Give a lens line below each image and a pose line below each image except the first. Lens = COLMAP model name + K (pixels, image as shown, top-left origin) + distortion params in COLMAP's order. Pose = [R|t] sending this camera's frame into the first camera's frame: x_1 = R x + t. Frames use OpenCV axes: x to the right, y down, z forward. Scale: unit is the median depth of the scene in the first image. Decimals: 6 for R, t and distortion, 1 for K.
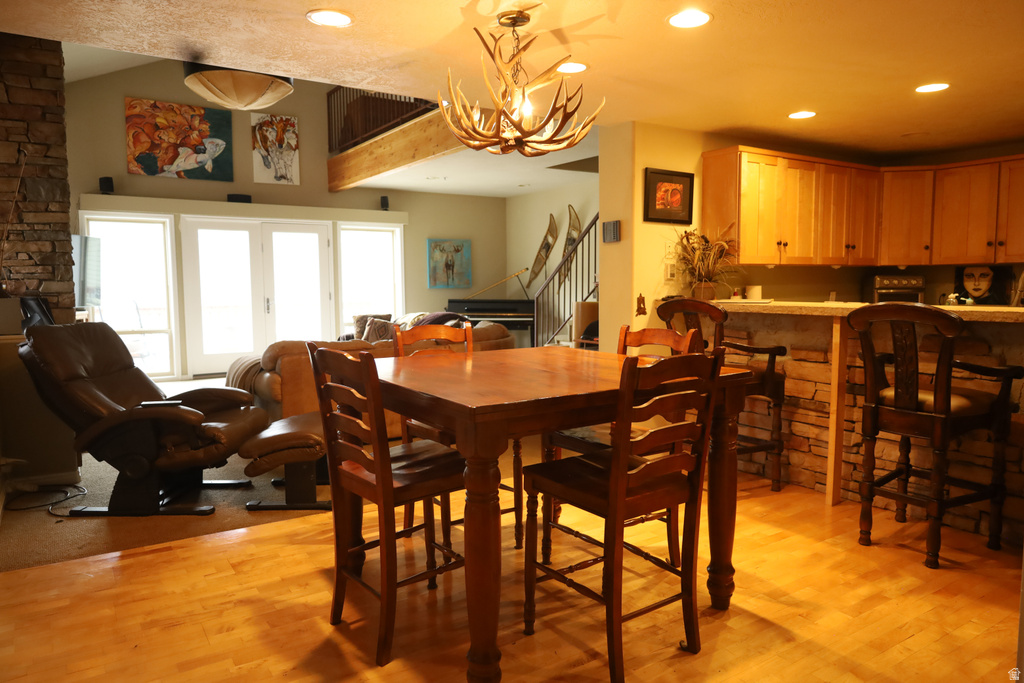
lens RADIAL K [[693.9, 0, 514.9], [0, 693.9, 340.0], [0, 0, 1]] dist [-0.010248, 0.008470]
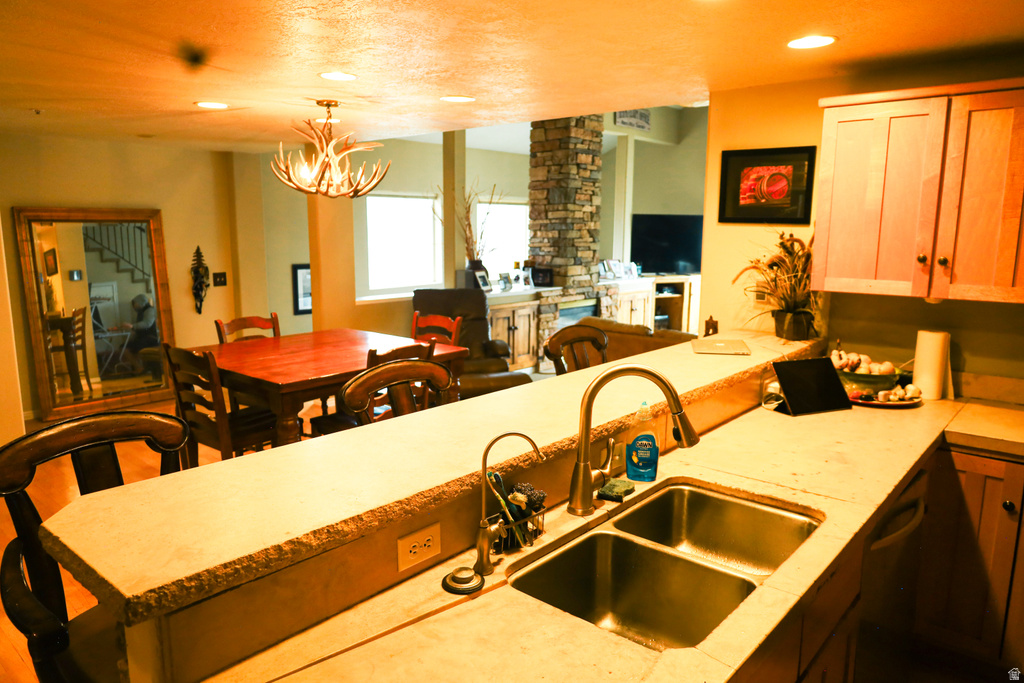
lens RADIAL K [[693.9, 0, 514.5], [0, 693.9, 341.1], [0, 0, 1]] dist [-0.010248, 0.008470]
pose [[0.264113, 0.165070, -0.950261, 0.470197], [-0.088204, 0.985251, 0.146633, -0.073419], [0.960450, 0.045090, 0.274777, 0.315280]]
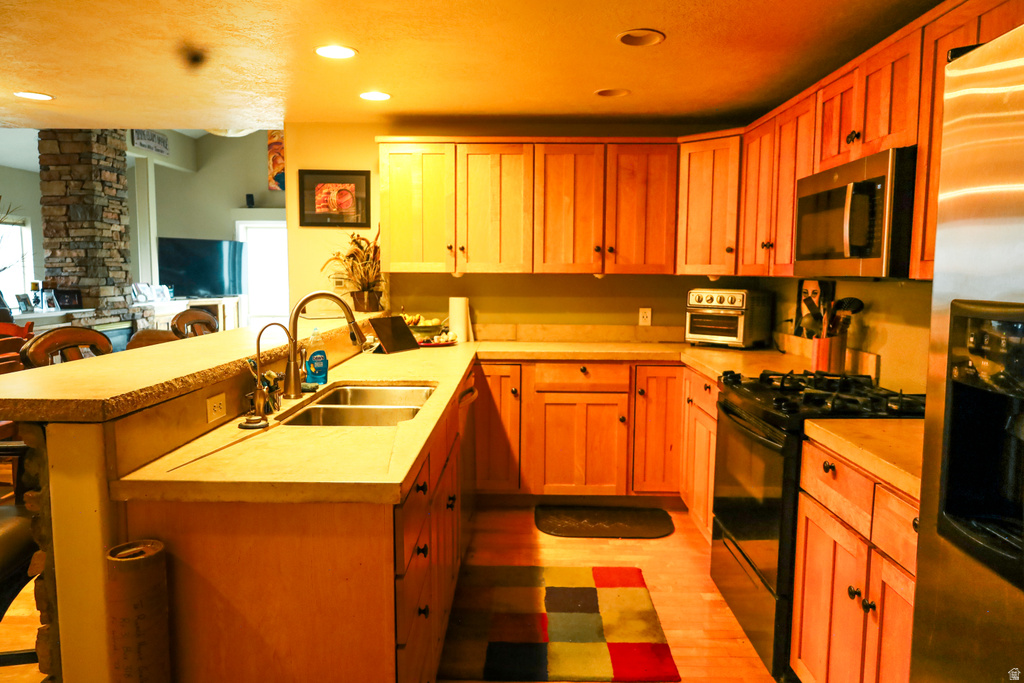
lens RADIAL K [[693.9, 0, 512.1], [0, 693.9, 340.2], [0, 0, 1]] dist [-0.010248, 0.008470]
pose [[0.820664, 0.068354, -0.567307, 0.525793], [-0.058490, 0.997653, 0.035595, -0.036619], [0.568409, 0.003970, 0.822737, 0.208987]]
